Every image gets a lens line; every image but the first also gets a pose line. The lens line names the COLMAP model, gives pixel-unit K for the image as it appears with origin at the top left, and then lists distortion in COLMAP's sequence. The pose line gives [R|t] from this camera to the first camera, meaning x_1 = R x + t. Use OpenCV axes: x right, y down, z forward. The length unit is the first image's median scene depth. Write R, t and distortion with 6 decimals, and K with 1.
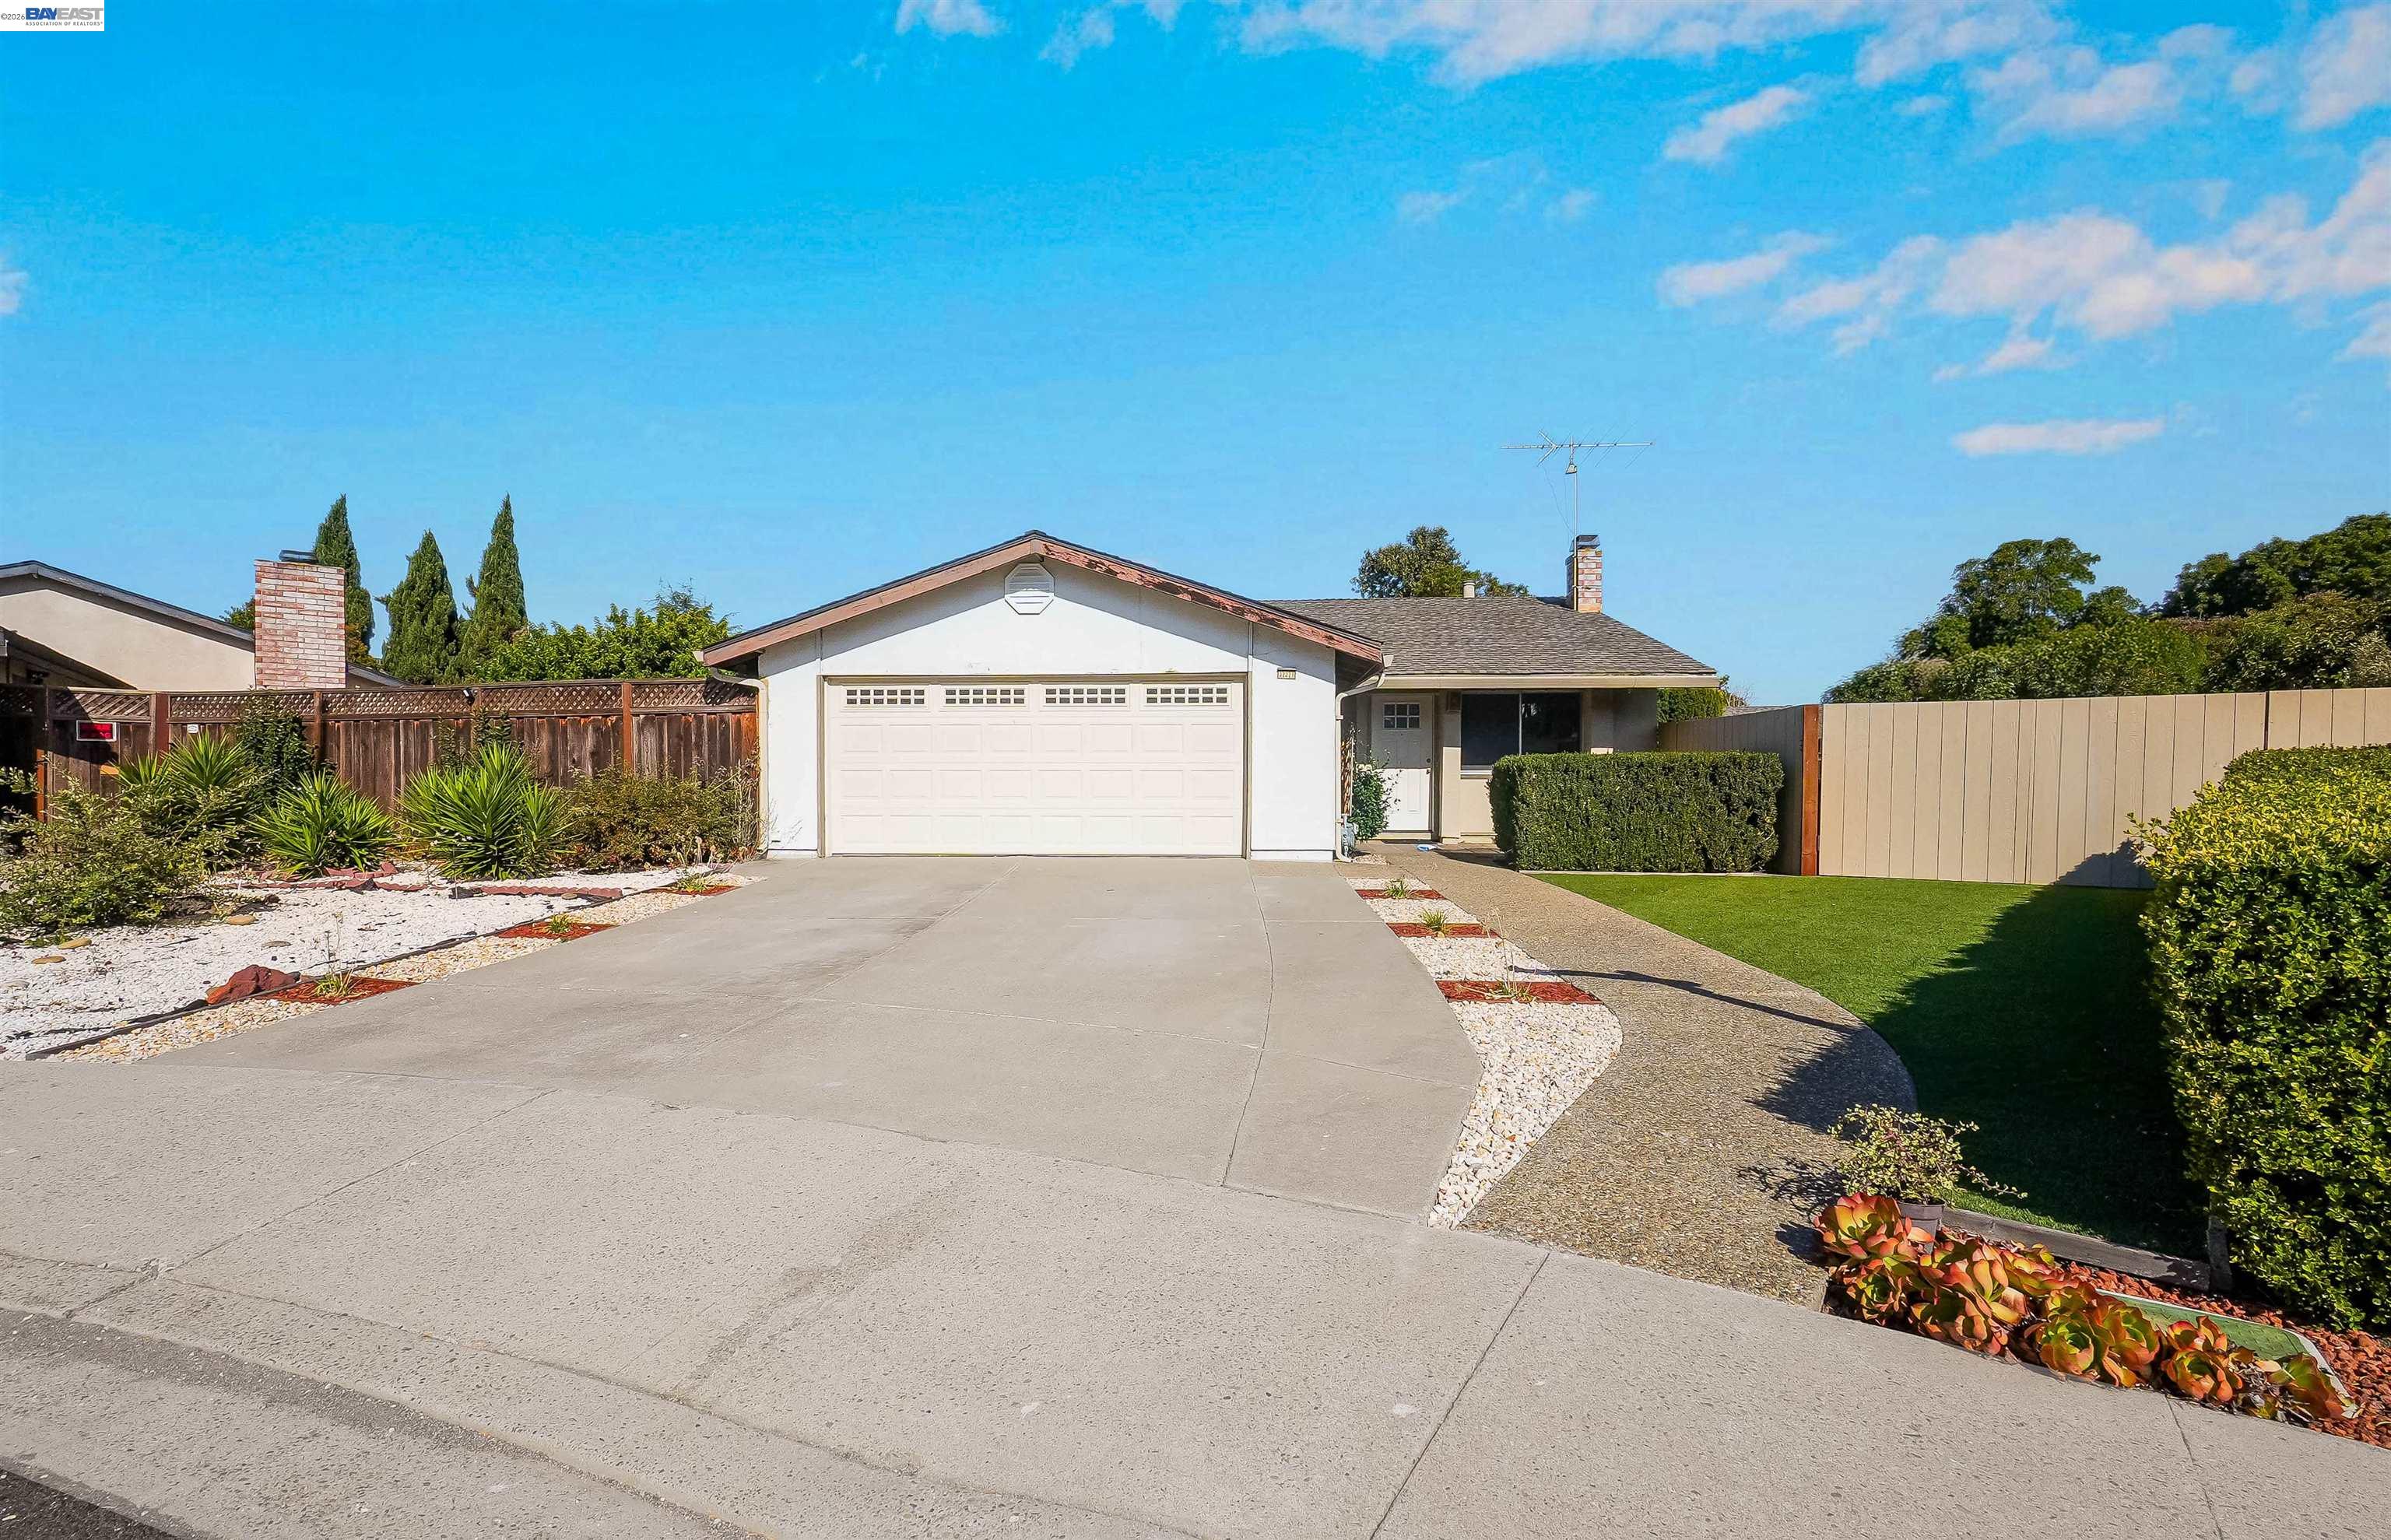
lens RADIAL K [[1048.4, 0, 1168.0], [0, 1048.4, 827.3], [0, 0, 1]] dist [0.001570, 0.001017]
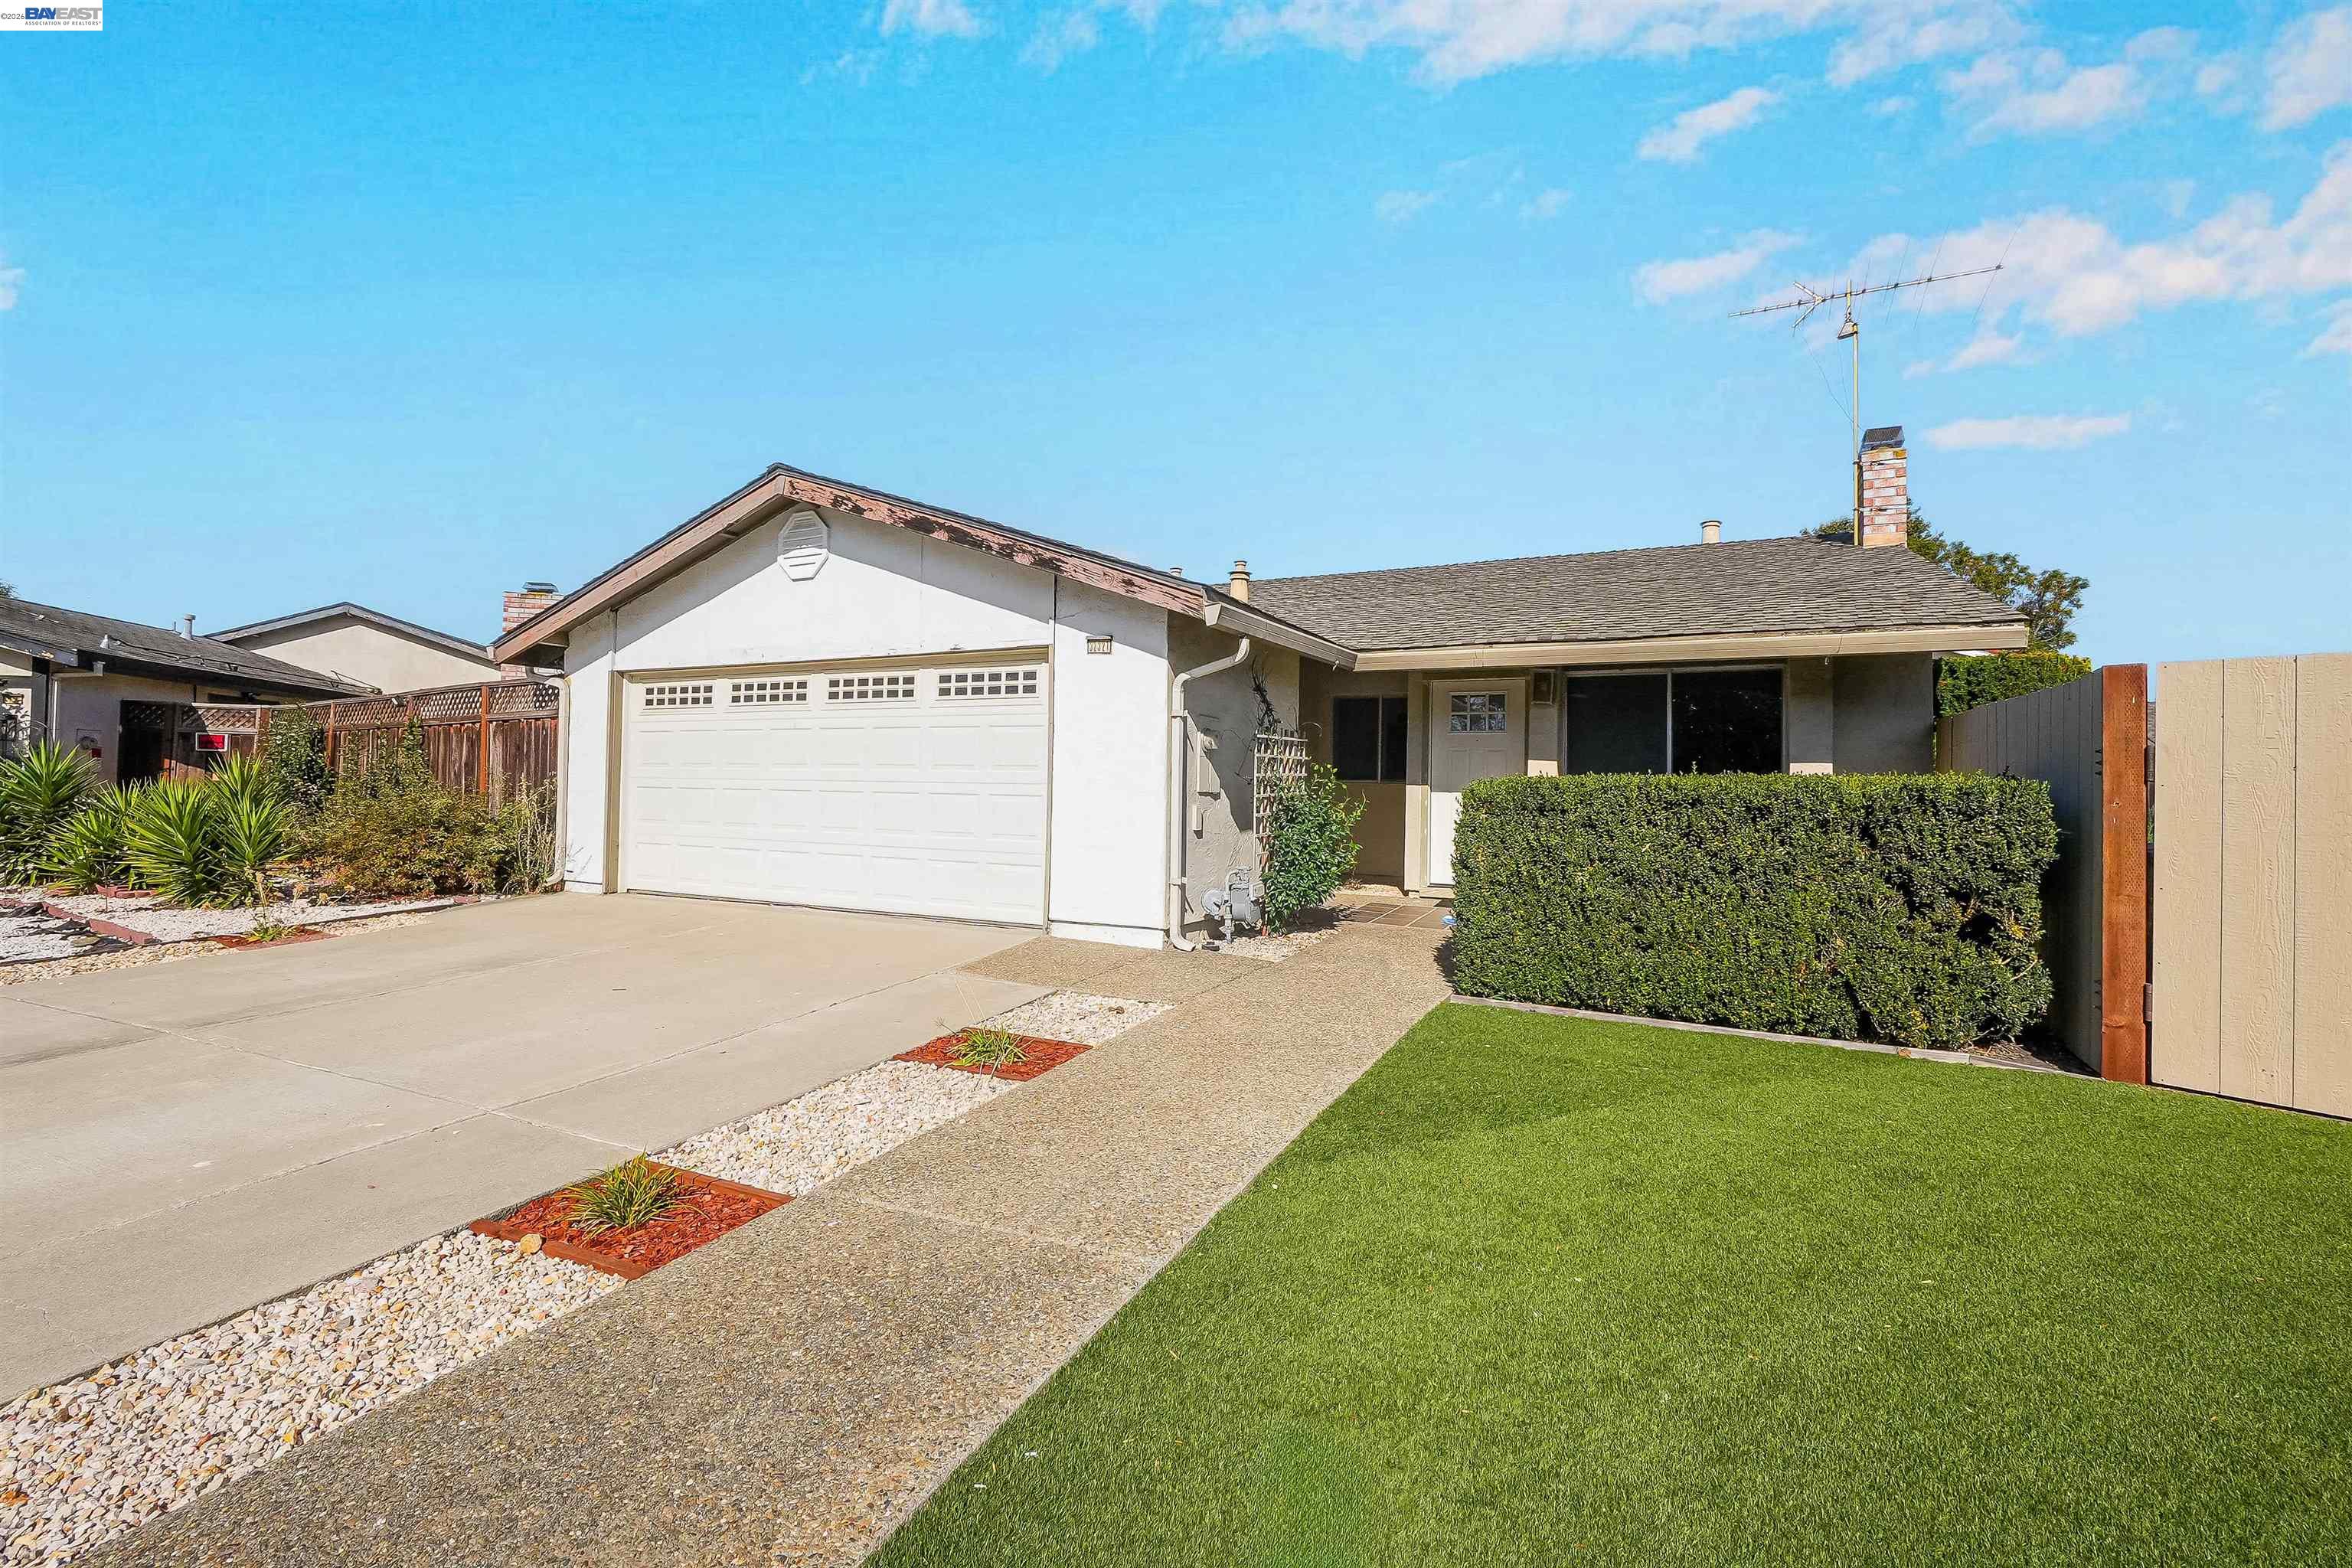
lens RADIAL K [[1006.2, 0, 1176.0], [0, 1006.2, 784.0], [0, 0, 1]] dist [-0.002061, 0.000189]
pose [[0.922052, 0.013016, -0.386847, 0.382989], [-0.031588, 0.998631, -0.041689, -0.037495], [0.385775, 0.050659, 0.921201, 0.449128]]
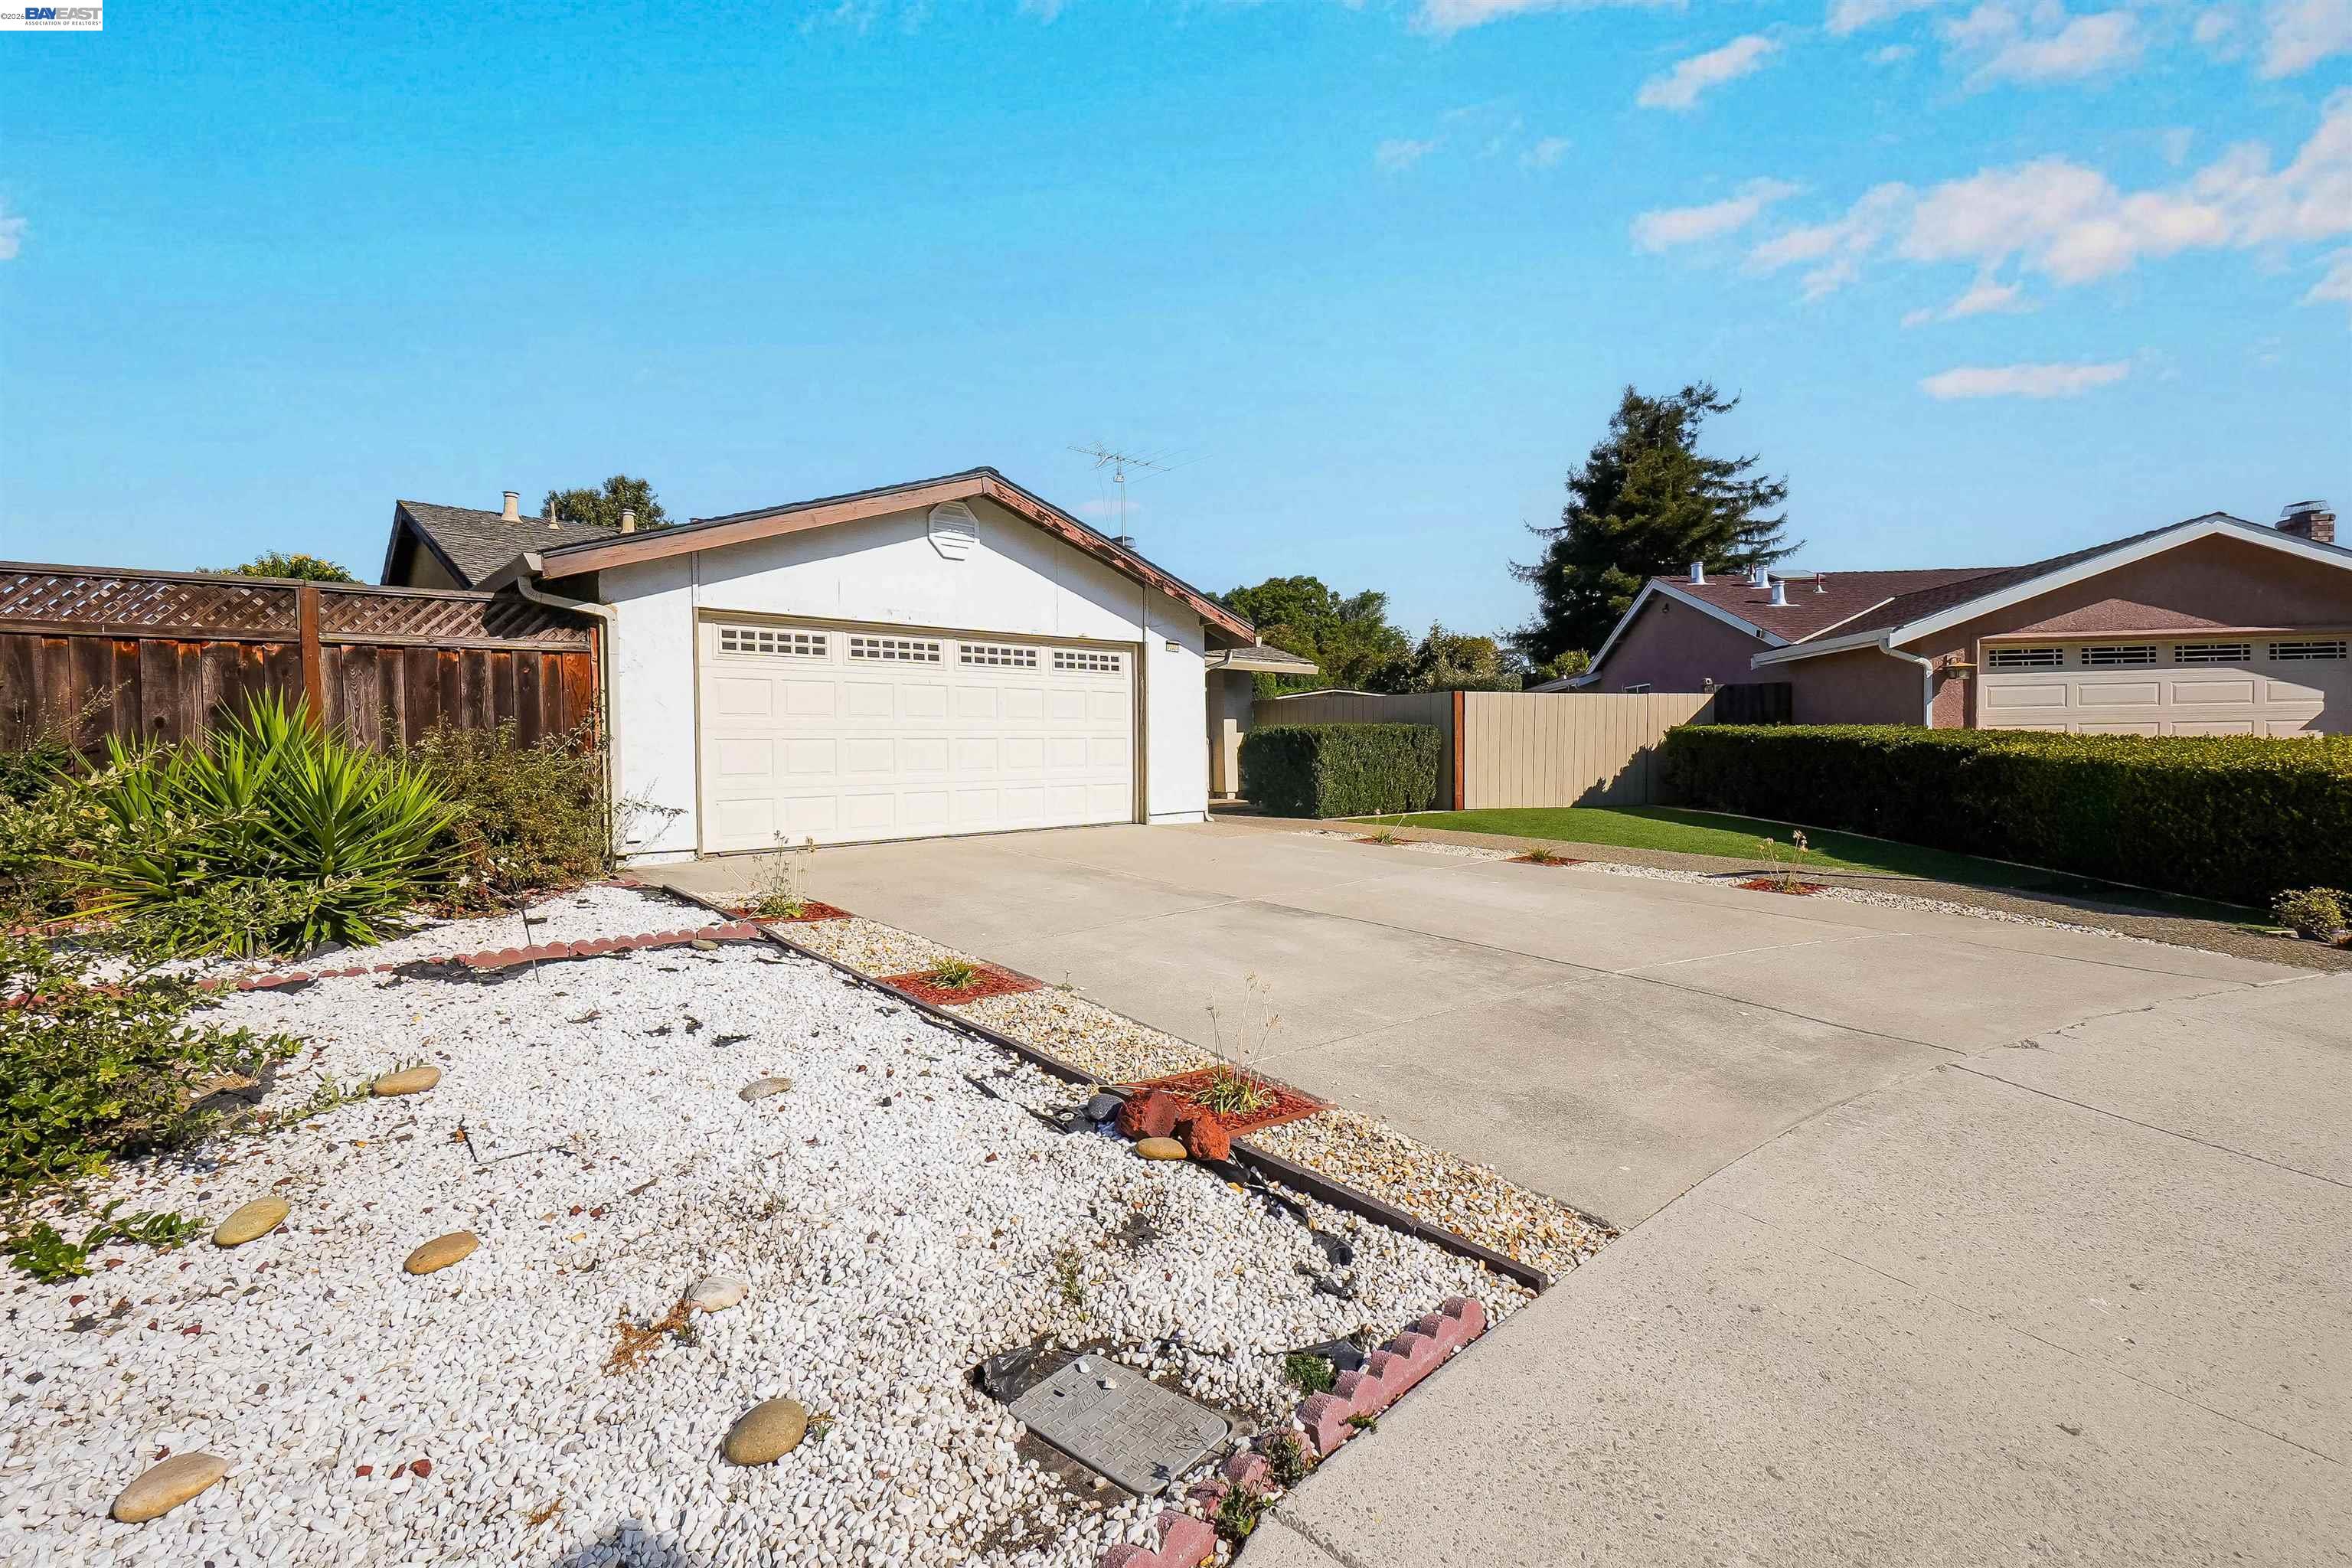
lens RADIAL K [[1029.2, 0, 1178.8], [0, 1029.2, 763.6], [0, 0, 1]] dist [-0.003073, -0.000006]
pose [[0.688308, -0.020507, 0.725129, -0.618283], [0.042553, 0.999020, -0.012139, -0.015721], [-0.724170, 0.039212, 0.688506, 0.282022]]
